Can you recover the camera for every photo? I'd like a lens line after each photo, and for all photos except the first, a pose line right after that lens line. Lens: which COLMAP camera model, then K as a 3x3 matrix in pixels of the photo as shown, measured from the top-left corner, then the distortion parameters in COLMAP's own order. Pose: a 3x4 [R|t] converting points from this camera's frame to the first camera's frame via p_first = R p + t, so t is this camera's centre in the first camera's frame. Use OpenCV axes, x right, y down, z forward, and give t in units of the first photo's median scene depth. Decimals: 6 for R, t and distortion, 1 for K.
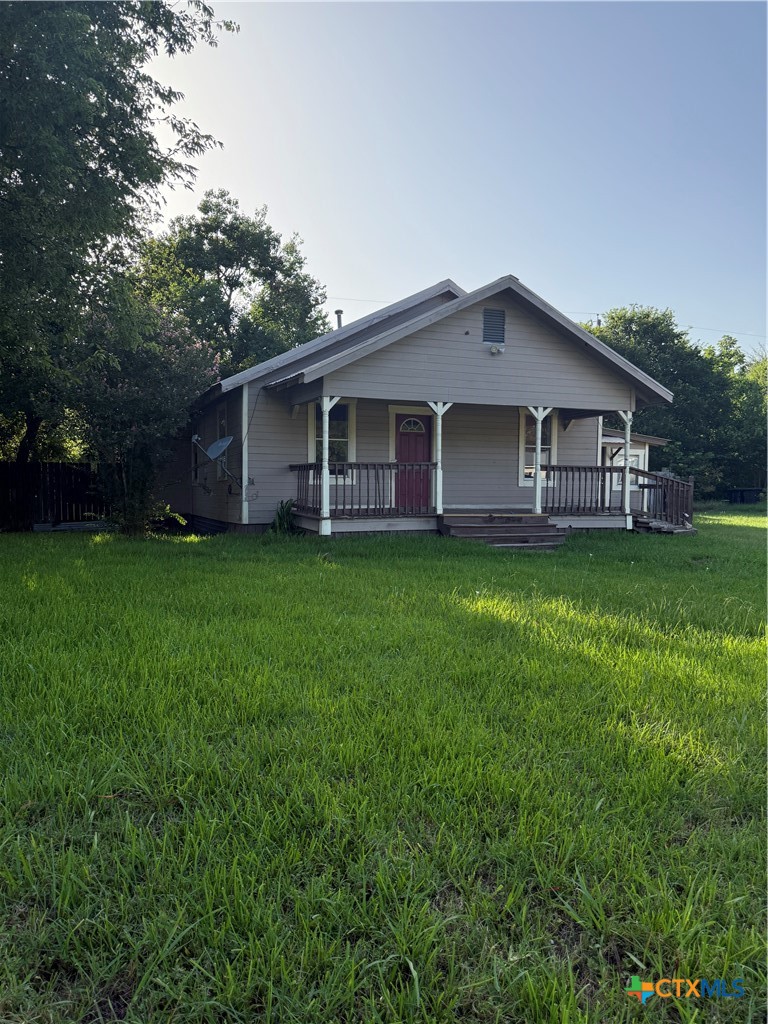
lens RADIAL K [[709.9, 0, 384.0], [0, 709.9, 512.0], [0, 0, 1]] dist [-0.046624, -0.000196]
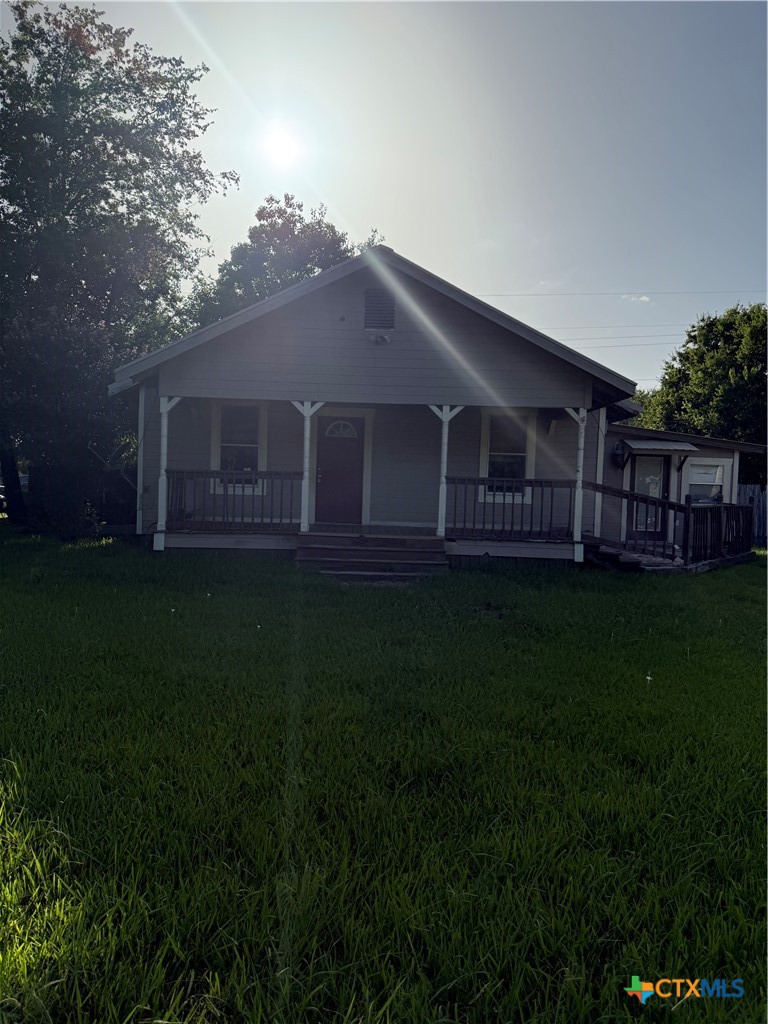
lens RADIAL K [[718.9, 0, 370.7], [0, 718.9, 508.2], [0, 0, 1]] dist [0.046445, -0.062258]
pose [[0.943407, 0.025624, -0.330647, 0.407457], [-0.035514, 0.999083, -0.023903, -0.007158], [0.329731, 0.034293, 0.943452, 0.189814]]
